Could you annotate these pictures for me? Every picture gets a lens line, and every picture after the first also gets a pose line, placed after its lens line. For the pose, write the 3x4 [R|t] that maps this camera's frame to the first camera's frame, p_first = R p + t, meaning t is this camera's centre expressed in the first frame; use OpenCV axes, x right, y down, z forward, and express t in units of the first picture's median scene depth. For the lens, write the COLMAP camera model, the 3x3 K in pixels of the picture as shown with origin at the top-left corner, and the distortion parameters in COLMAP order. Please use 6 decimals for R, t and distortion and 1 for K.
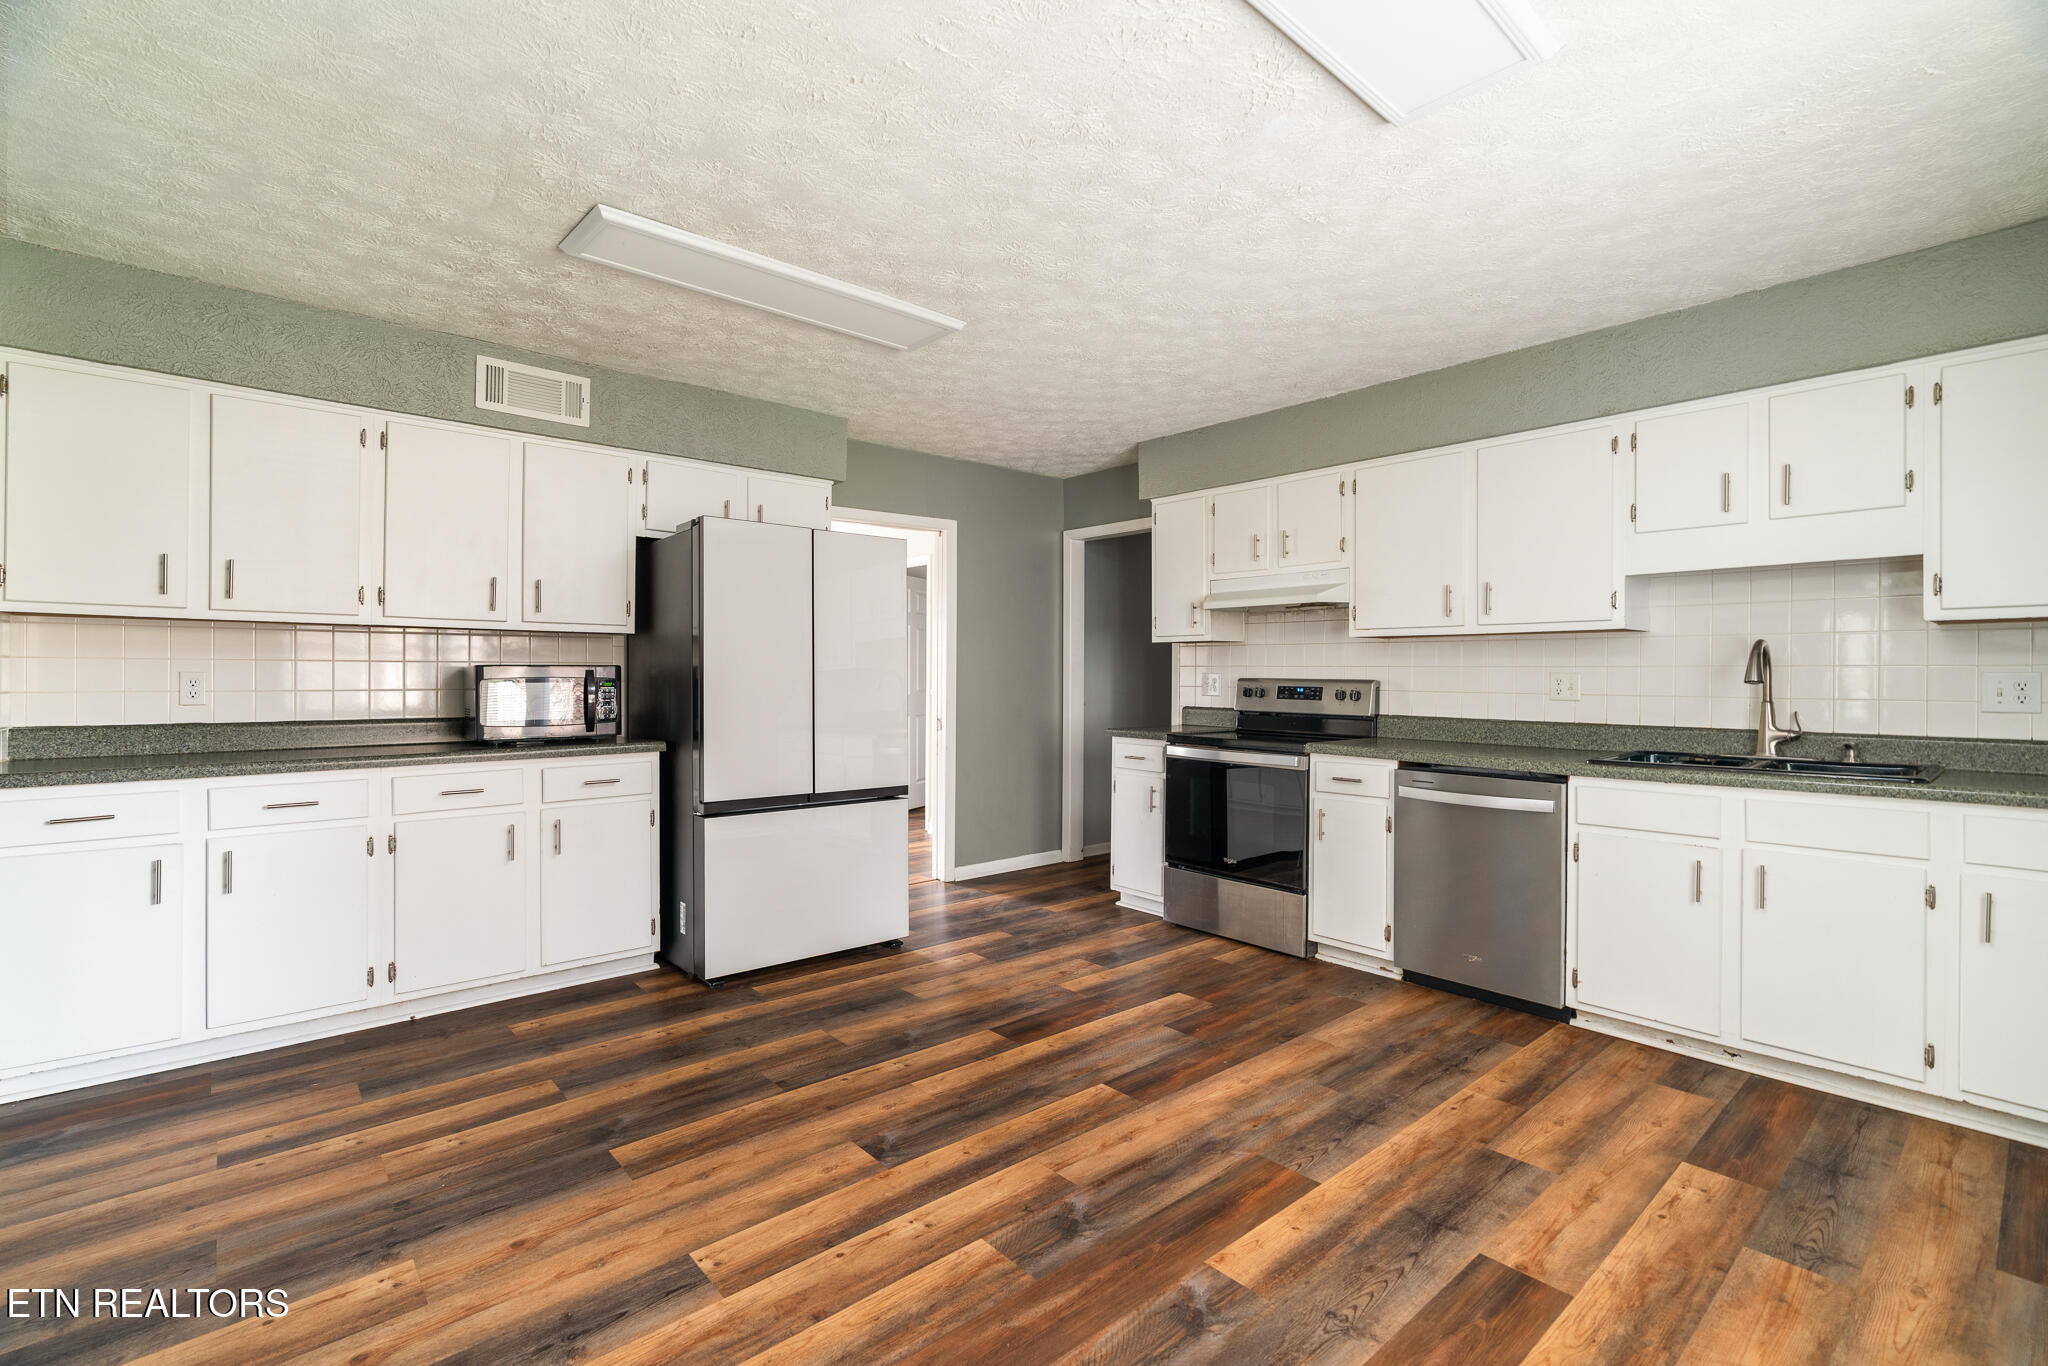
lens RADIAL K [[920.7, 0, 1050.8], [0, 920.7, 673.5], [0, 0, 1]] dist [-0.012984, 0.000636]
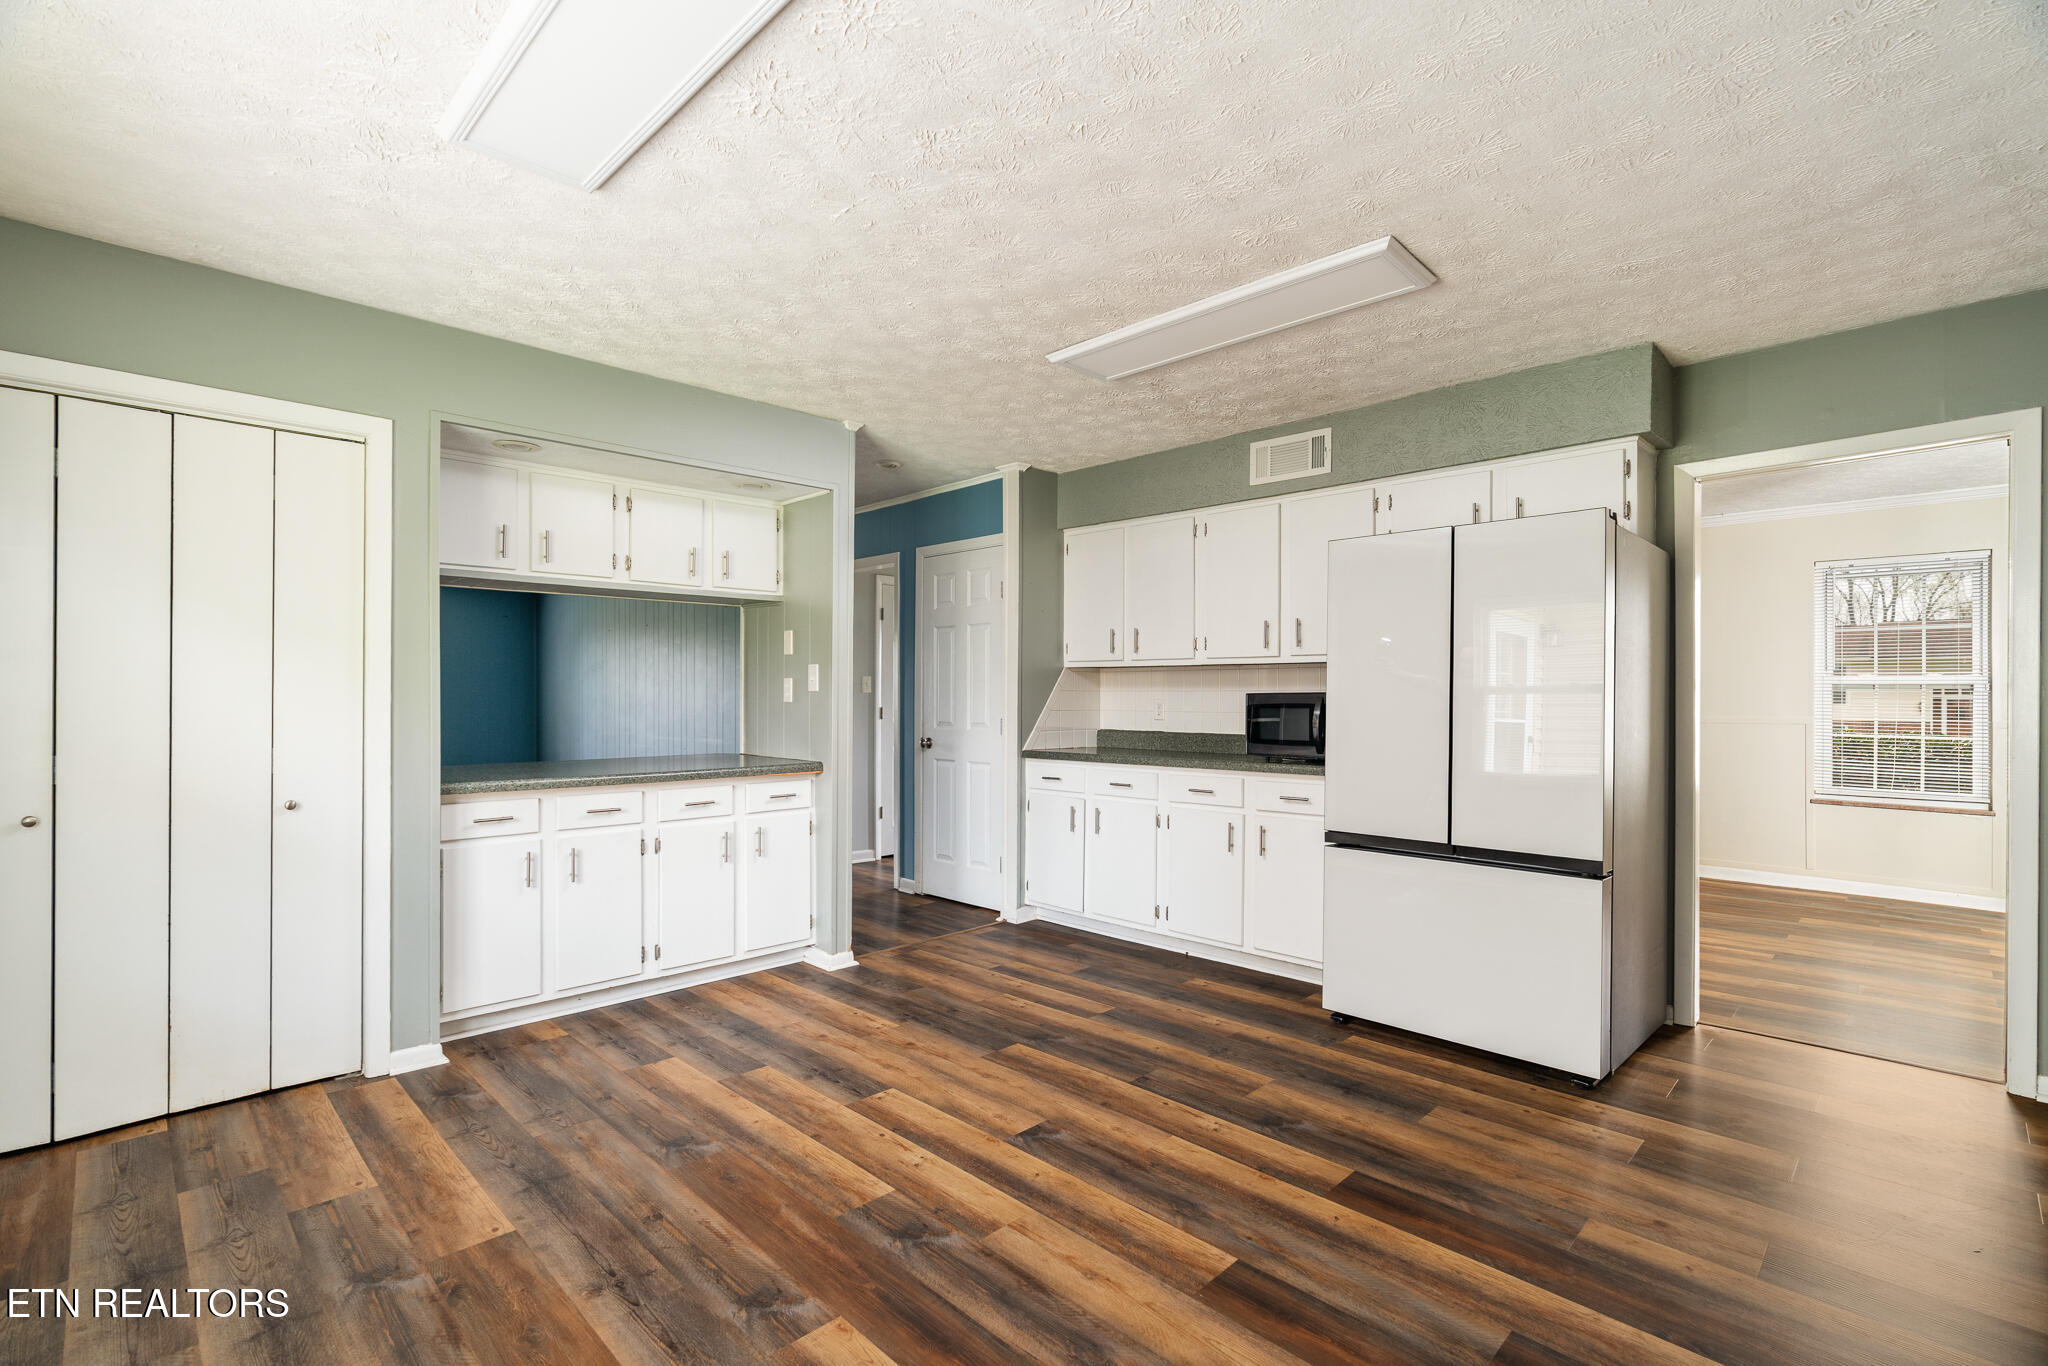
lens RADIAL K [[955.4, 0, 1022.7], [0, 955.4, 691.3], [0, 0, 1]] dist [-0.014553, 0.001266]
pose [[0.033118, -0.009175, -0.999409, 0.866005], [-0.001708, 0.999956, -0.009237, 0.001300], [0.999450, 0.002013, 0.033101, 0.858140]]
